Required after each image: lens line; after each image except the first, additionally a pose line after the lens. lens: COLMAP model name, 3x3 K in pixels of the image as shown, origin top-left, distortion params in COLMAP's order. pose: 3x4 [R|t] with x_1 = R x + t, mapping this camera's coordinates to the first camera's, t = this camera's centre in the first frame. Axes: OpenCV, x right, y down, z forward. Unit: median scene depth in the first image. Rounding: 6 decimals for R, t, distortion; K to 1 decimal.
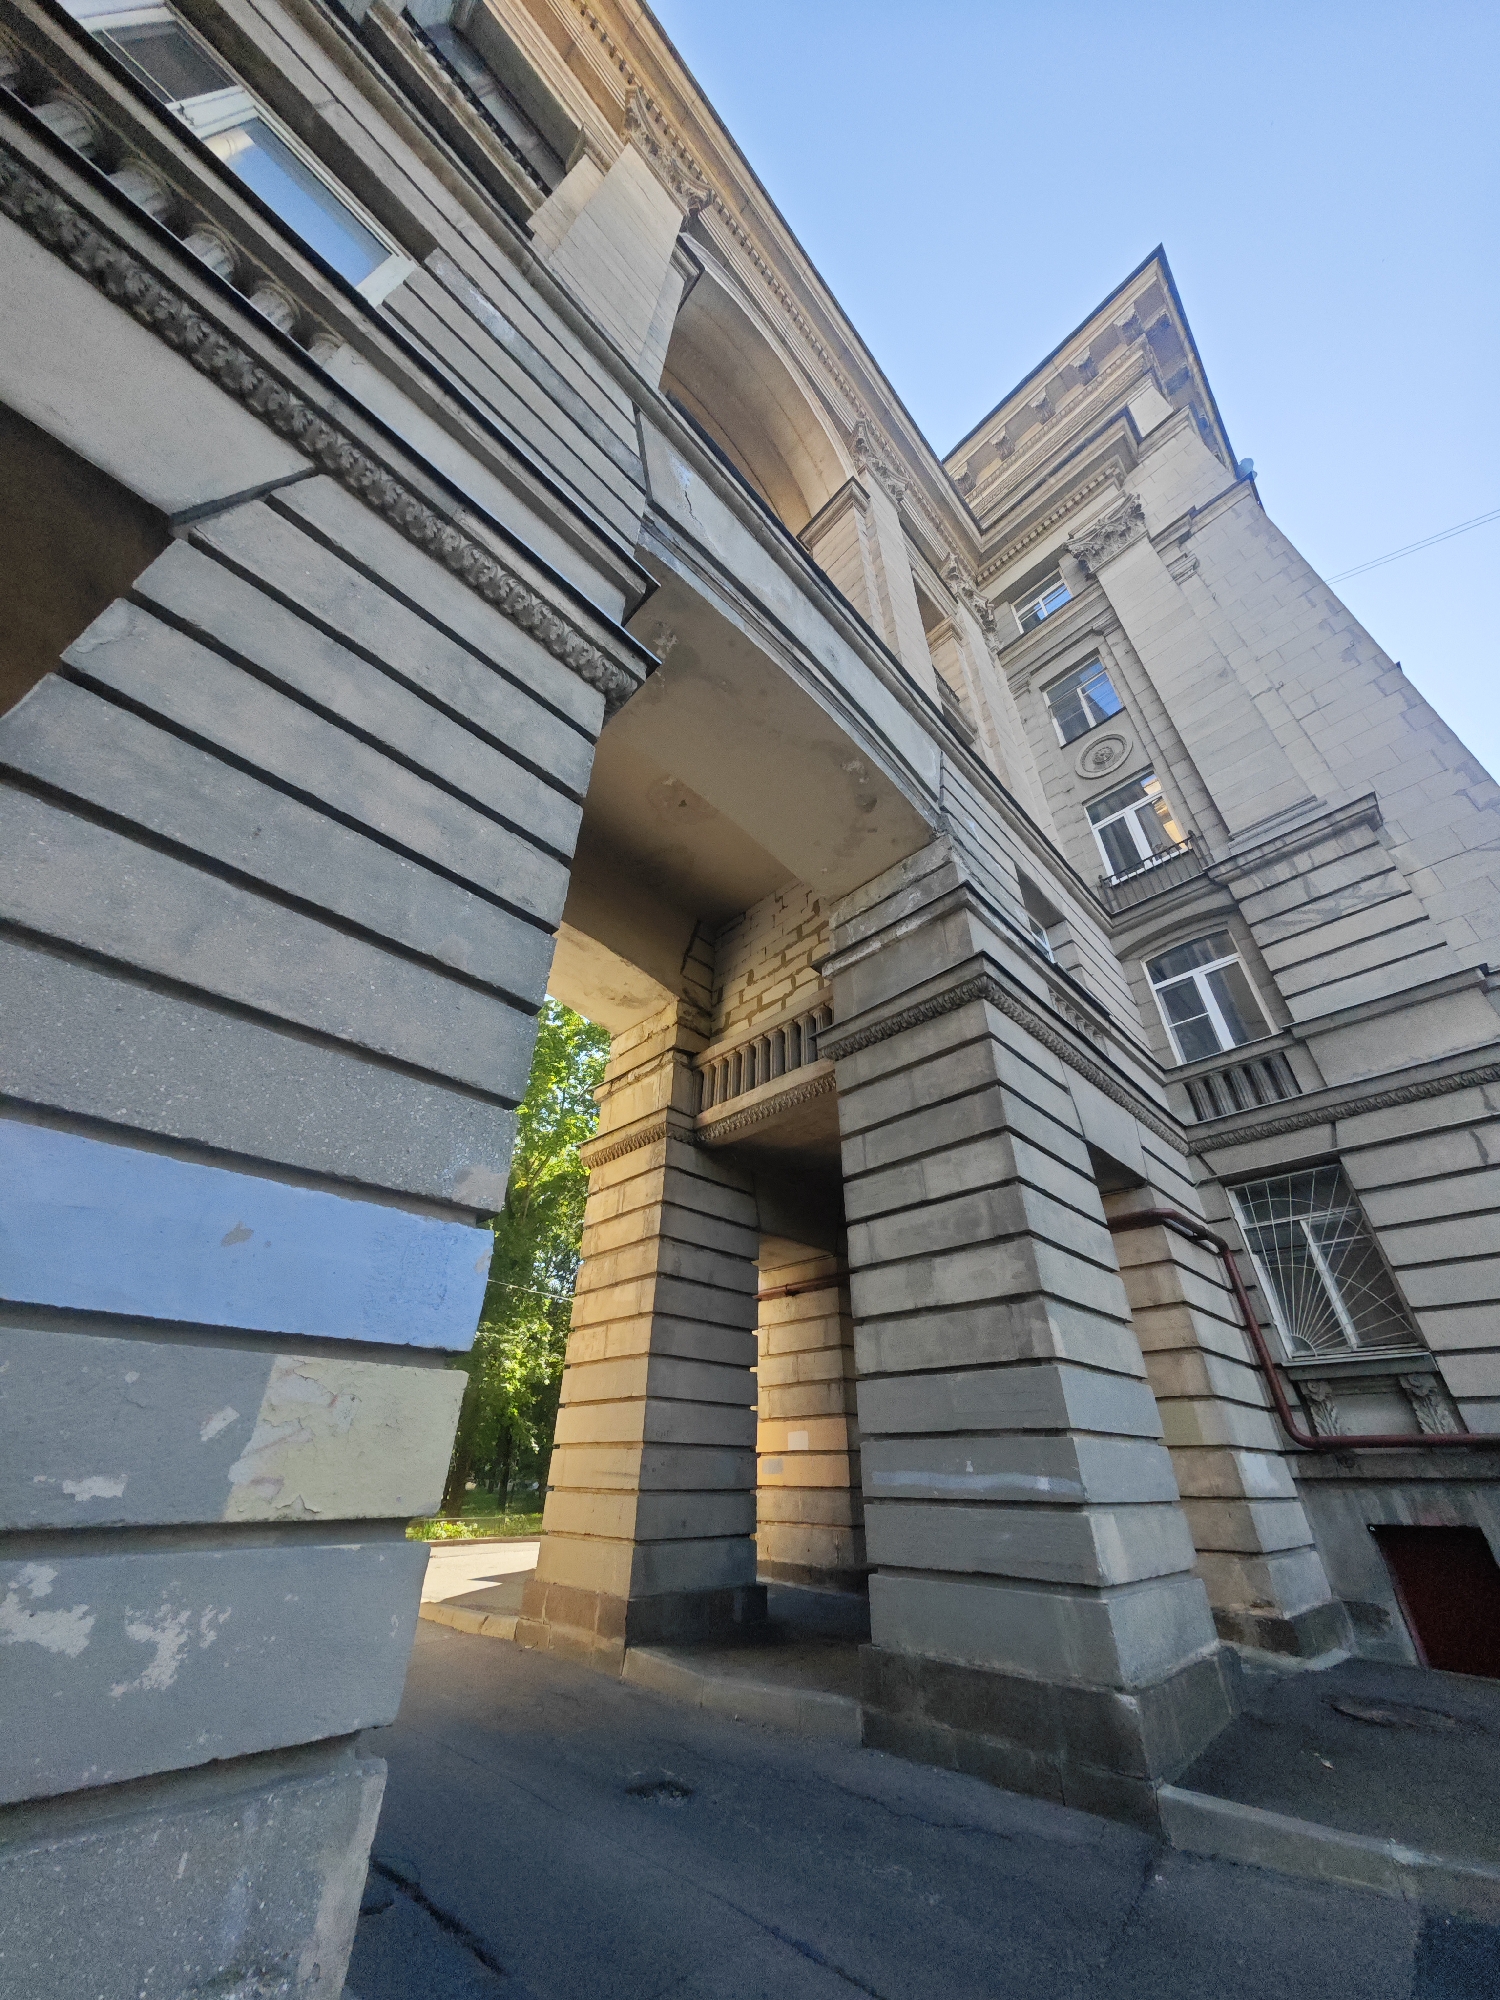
lens RADIAL K [[702.8, 0, 750.2], [0, 702.8, 1004.1], [0, 0, 1]] dist [0.002543, 0.000390]
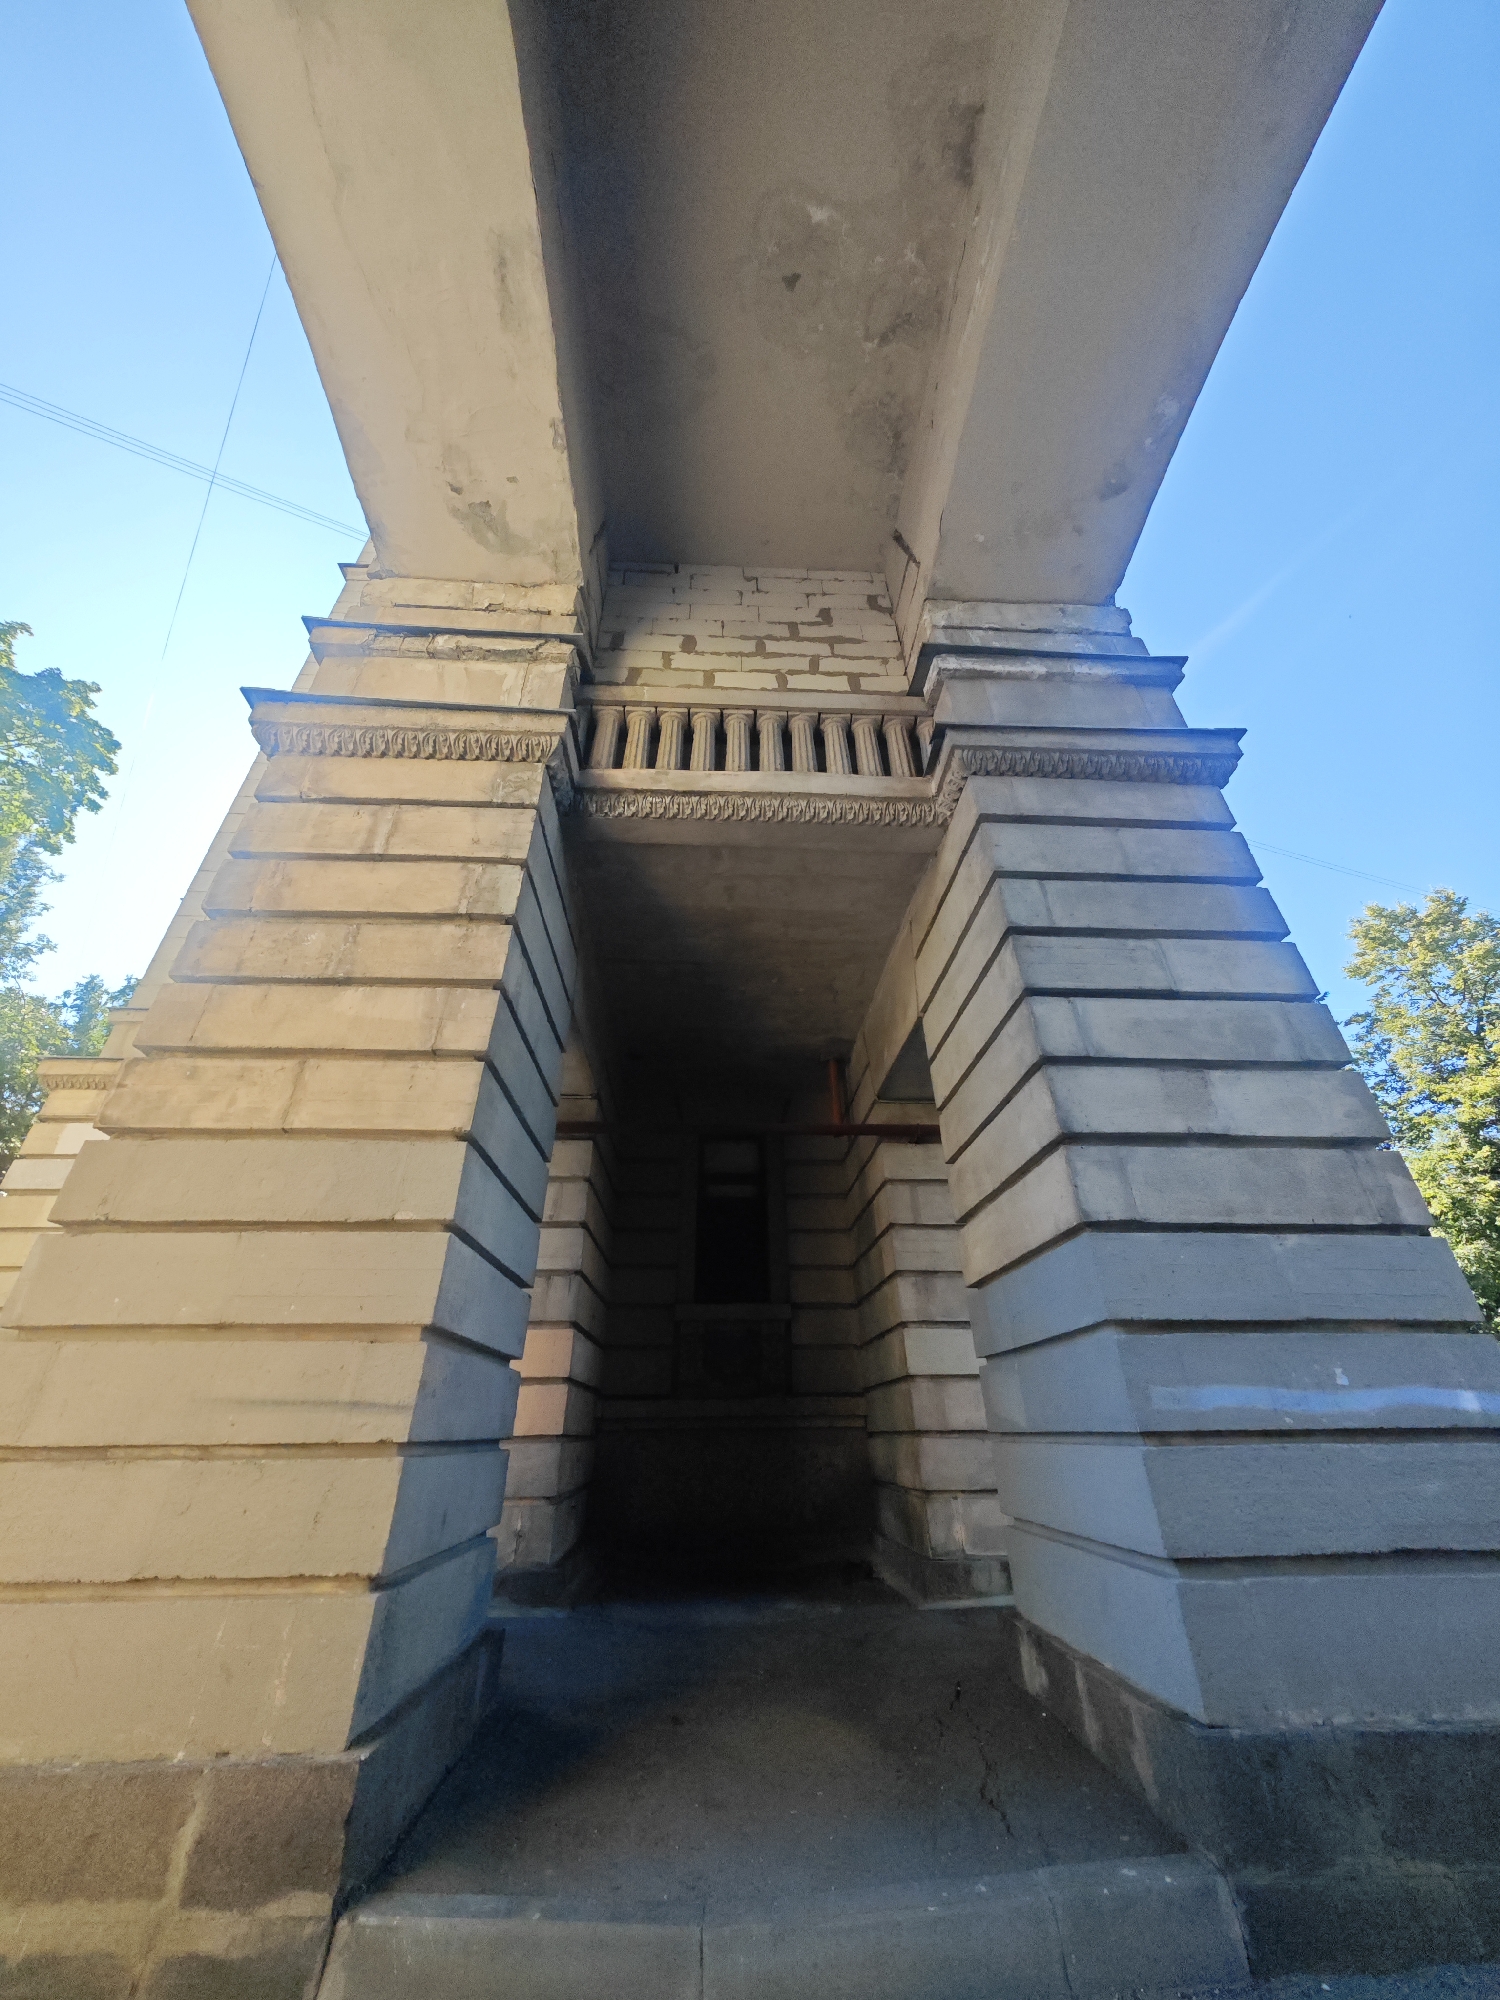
lens RADIAL K [[702.8, 0, 749.7], [0, 702.8, 1004.9], [0, 0, 1]] dist [0.002543, 0.000390]
pose [[0.668988, 0.368072, 0.645738, -0.462710], [-0.400970, 0.910234, -0.103428, 0.554152], [-0.625842, -0.189730, 0.756521, 0.806609]]
